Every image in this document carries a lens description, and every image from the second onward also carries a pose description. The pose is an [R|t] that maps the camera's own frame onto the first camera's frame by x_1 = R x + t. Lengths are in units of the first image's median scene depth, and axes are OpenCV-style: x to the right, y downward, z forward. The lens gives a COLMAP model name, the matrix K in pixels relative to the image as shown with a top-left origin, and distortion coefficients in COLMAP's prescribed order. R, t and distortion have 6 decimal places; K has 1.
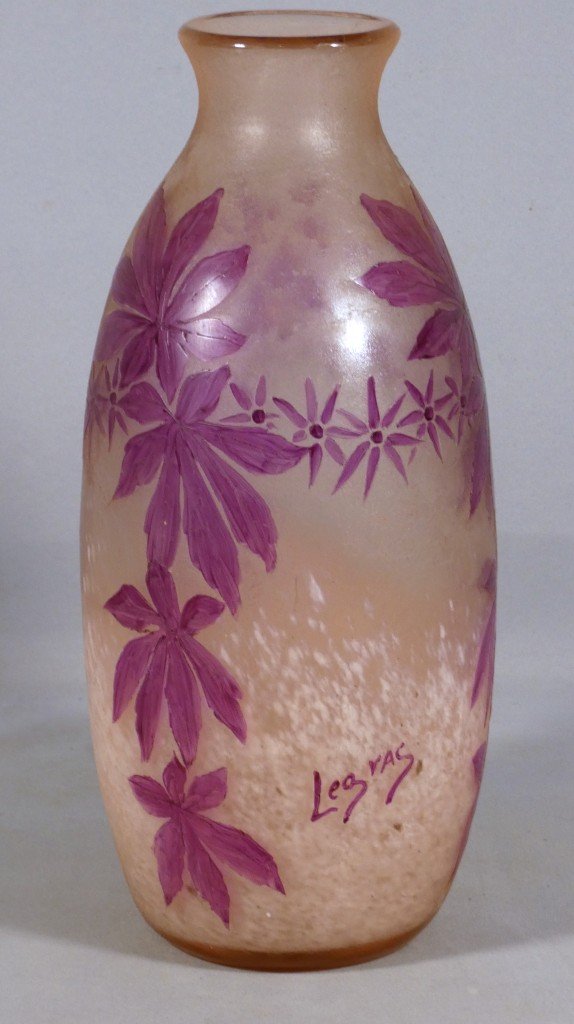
lens RADIAL K [[2614.8, 0, 287.0], [0, 2614.8, 512.0], [0, 0, 1]] dist [1.481725, -53.705093]
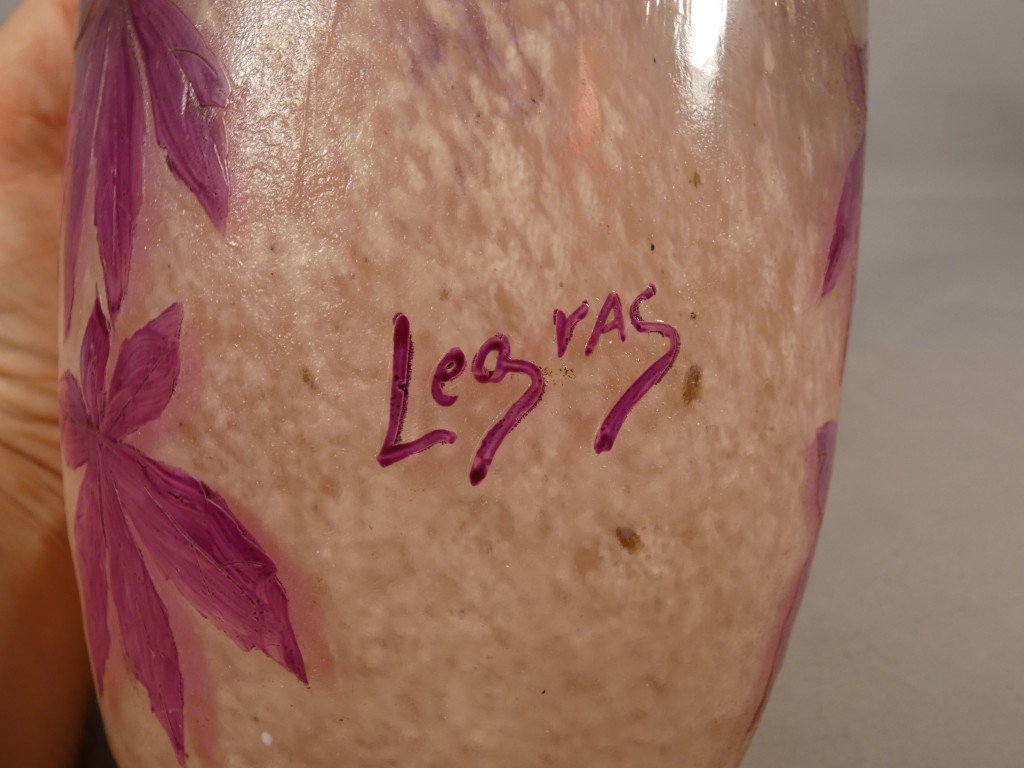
lens RADIAL K [[962.8, 0, 512.0], [0, 962.8, 384.0], [0, 0, 1]] dist [-0.015890, -0.010292]
pose [[0.985371, 0.065591, -0.157293, 0.046861], [-0.107592, 0.955204, -0.275699, 0.140729], [0.132164, 0.288589, 0.948287, 0.874595]]
